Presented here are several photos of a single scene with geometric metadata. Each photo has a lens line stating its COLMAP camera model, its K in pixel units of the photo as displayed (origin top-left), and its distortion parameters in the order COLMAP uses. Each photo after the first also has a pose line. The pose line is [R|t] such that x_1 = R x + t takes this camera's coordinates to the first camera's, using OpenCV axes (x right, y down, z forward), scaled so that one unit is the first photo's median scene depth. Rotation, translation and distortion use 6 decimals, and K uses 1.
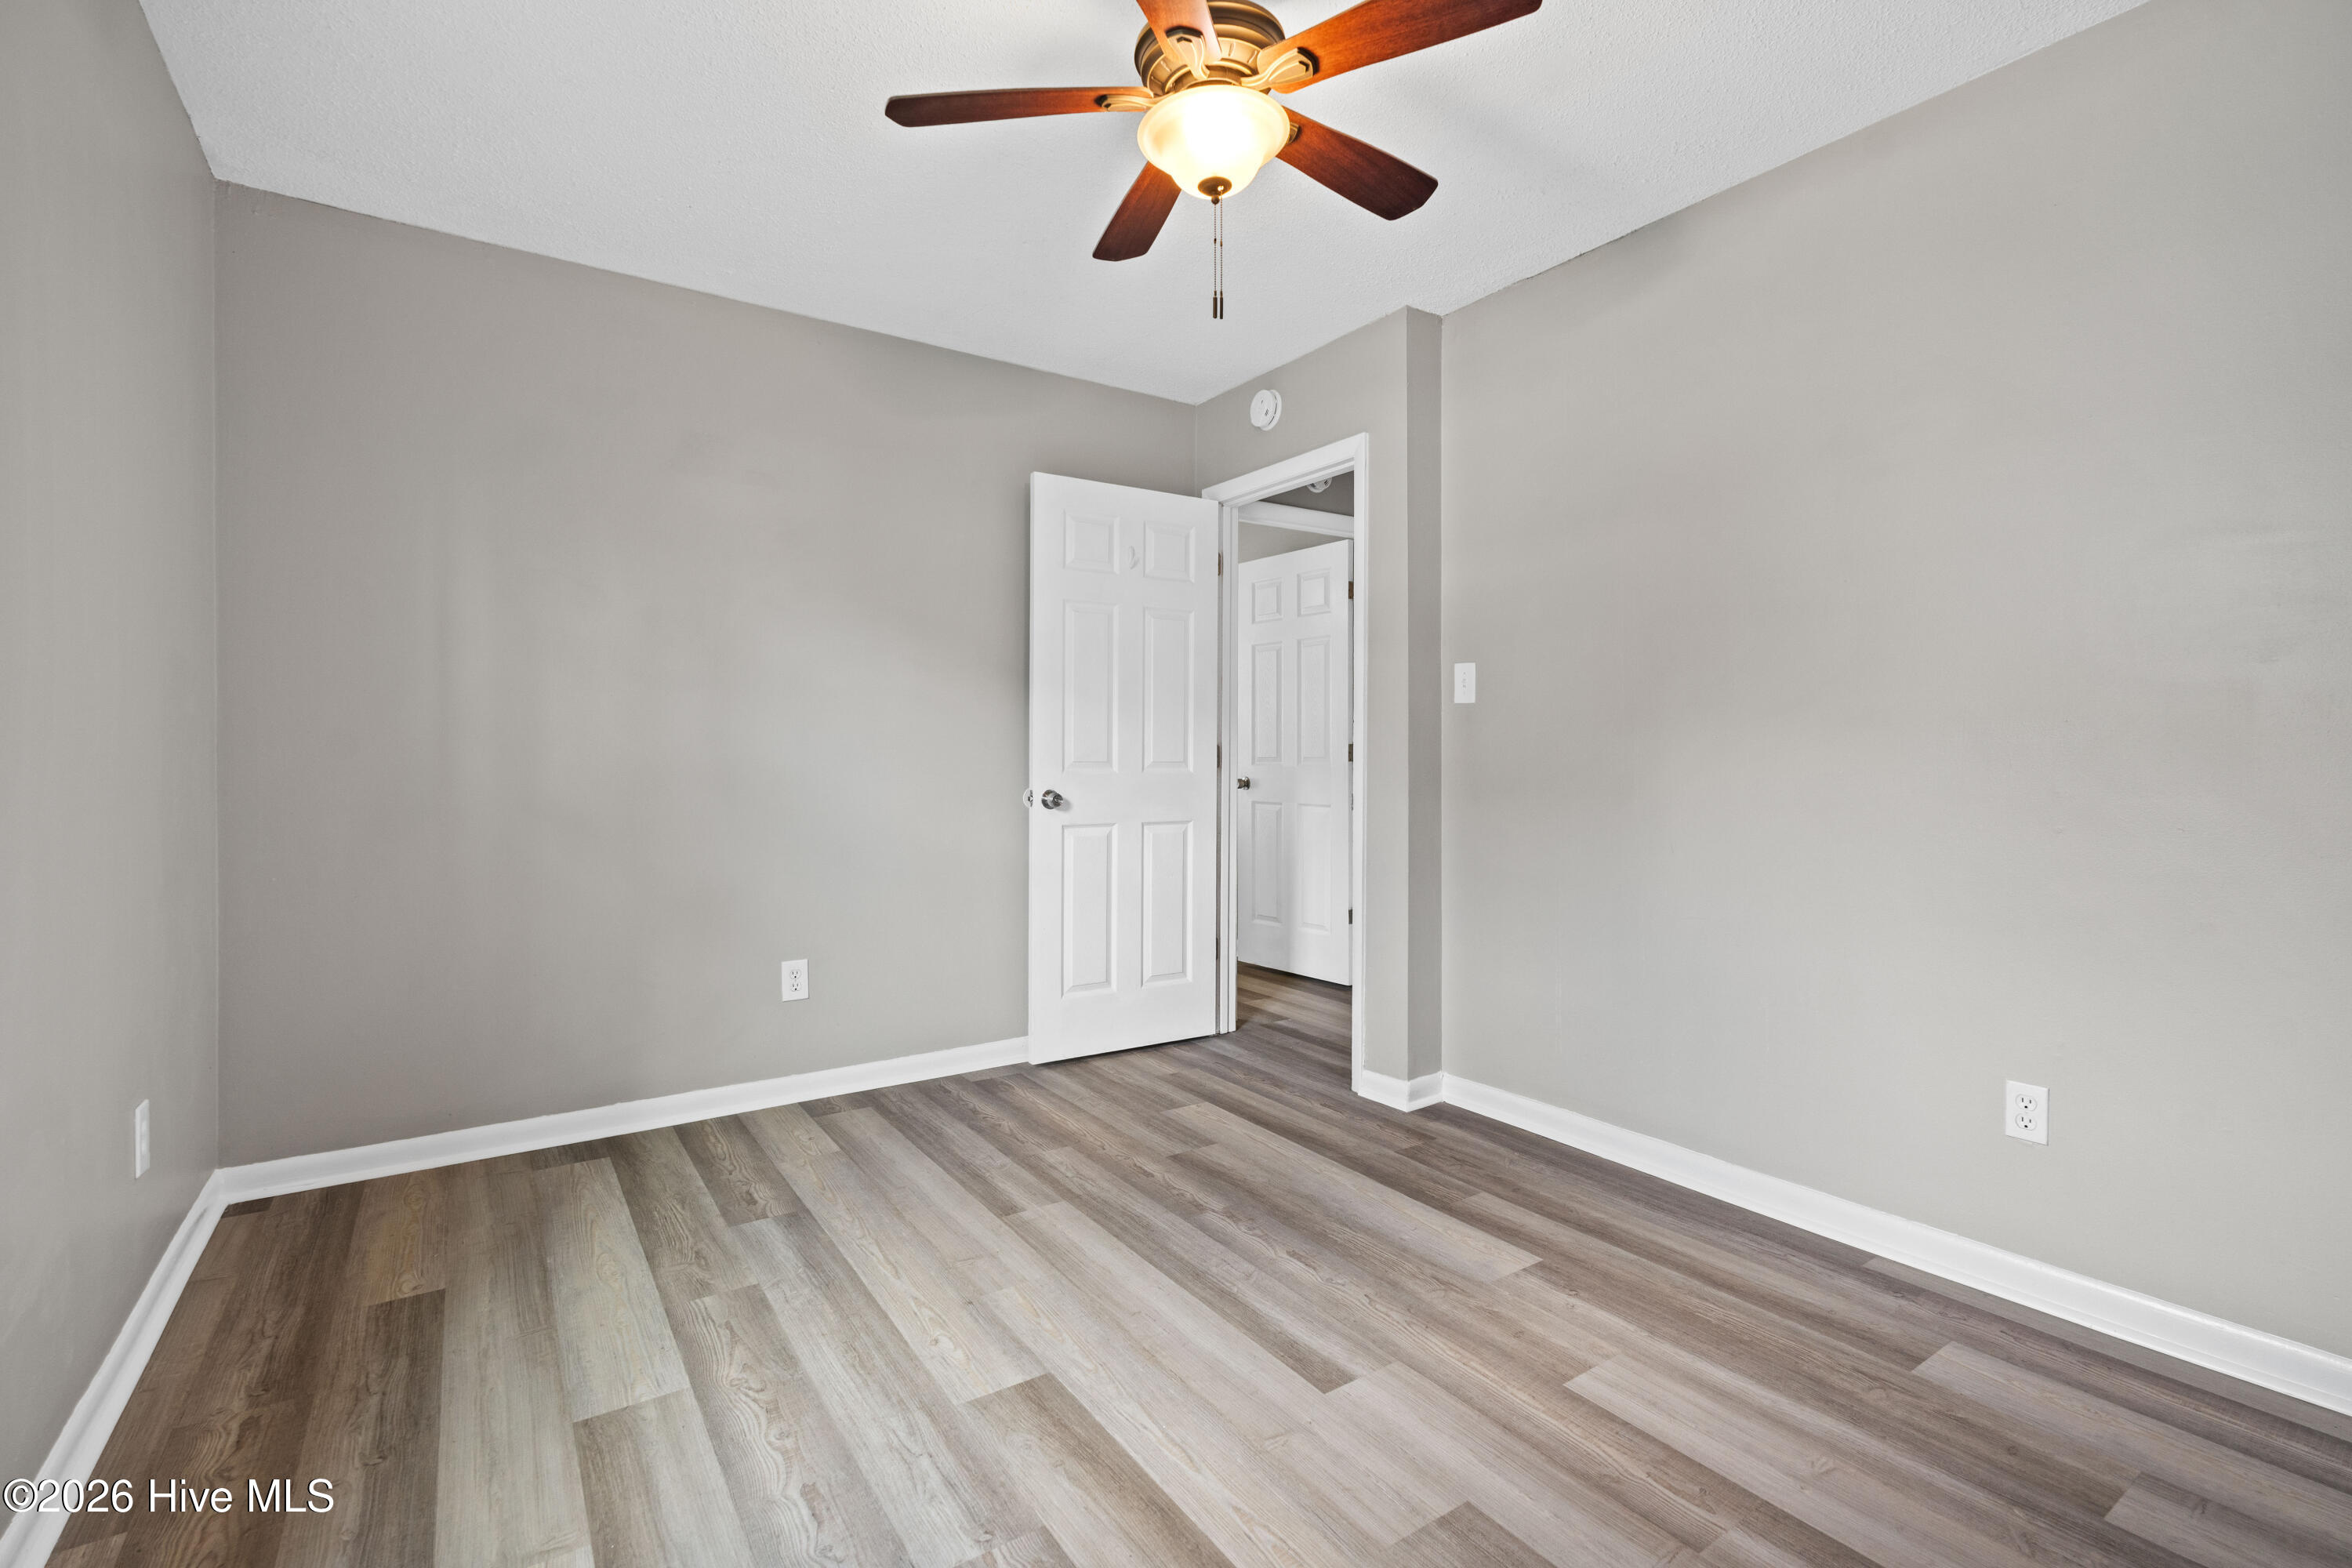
lens RADIAL K [[1048.9, 0, 1176.5], [0, 1048.9, 776.0], [0, 0, 1]] dist [-0.000599, -0.000141]
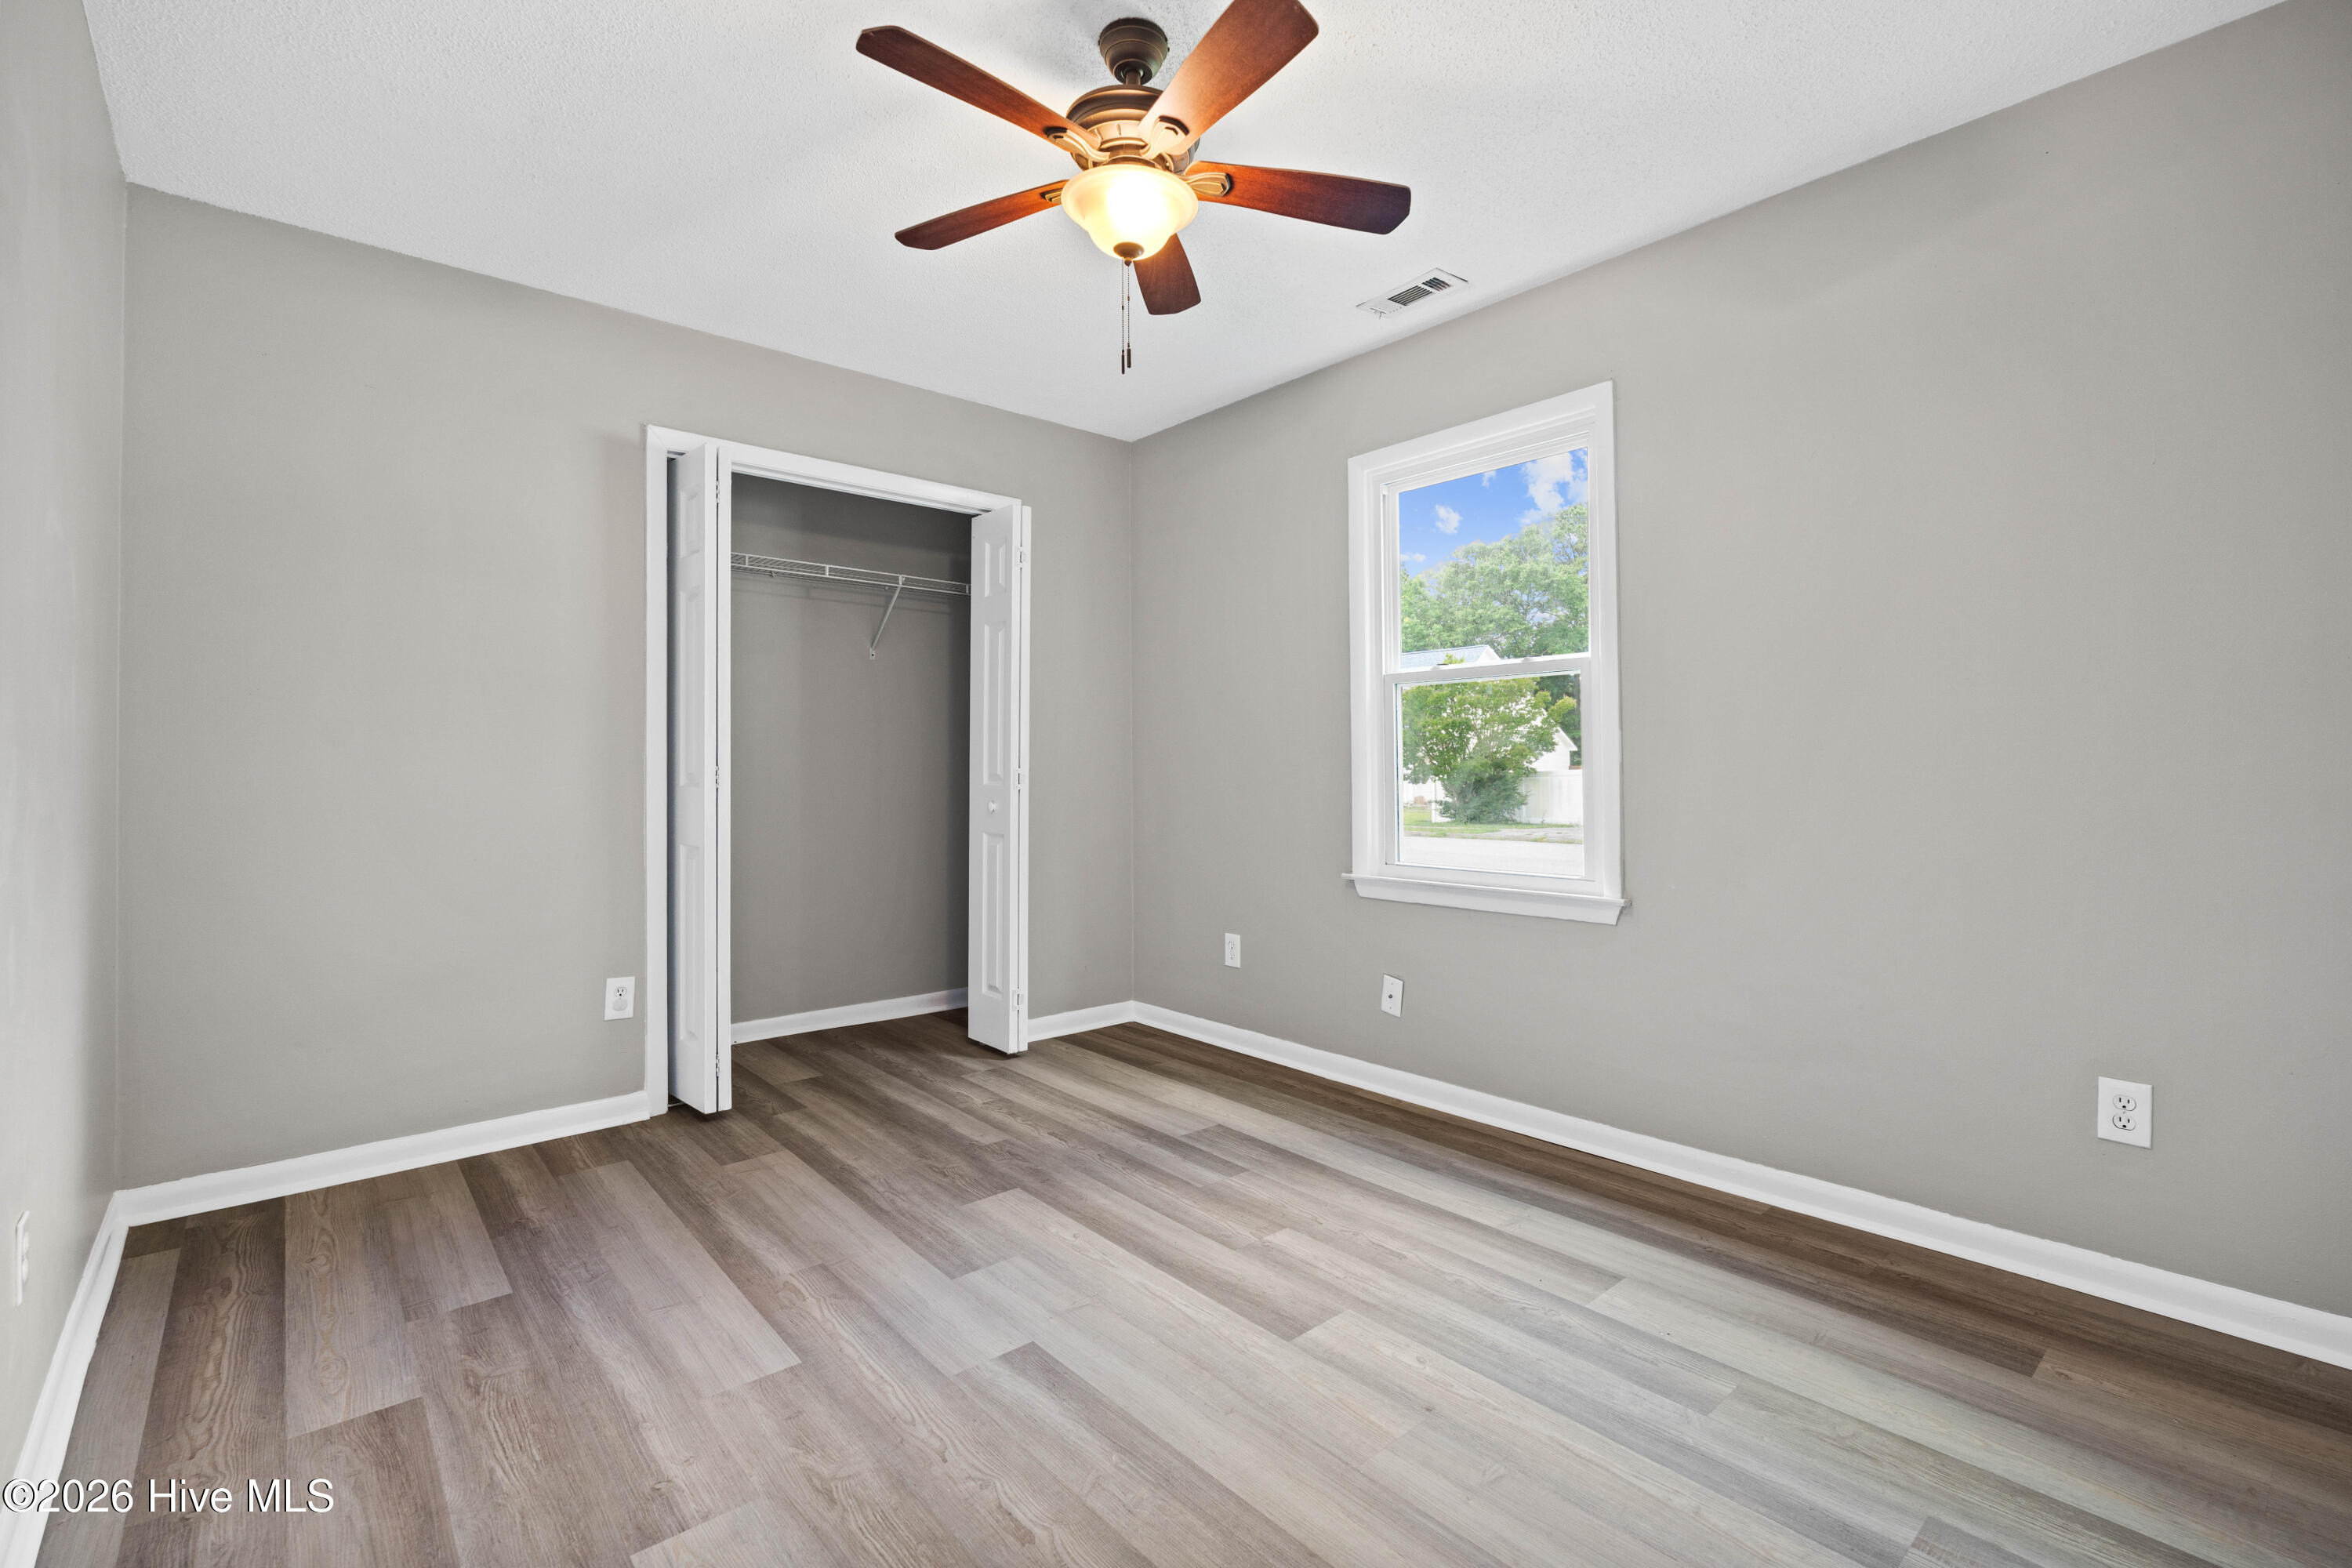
lens RADIAL K [[1048.9, 0, 1176.5], [0, 1048.9, 776.0], [0, 0, 1]] dist [-0.000599, -0.000141]
pose [[-0.992587, 0.005731, -0.121405, 0.113424], [0.001459, 0.999377, 0.035253, -0.040346], [0.121531, 0.034815, -0.991977, 1.956575]]
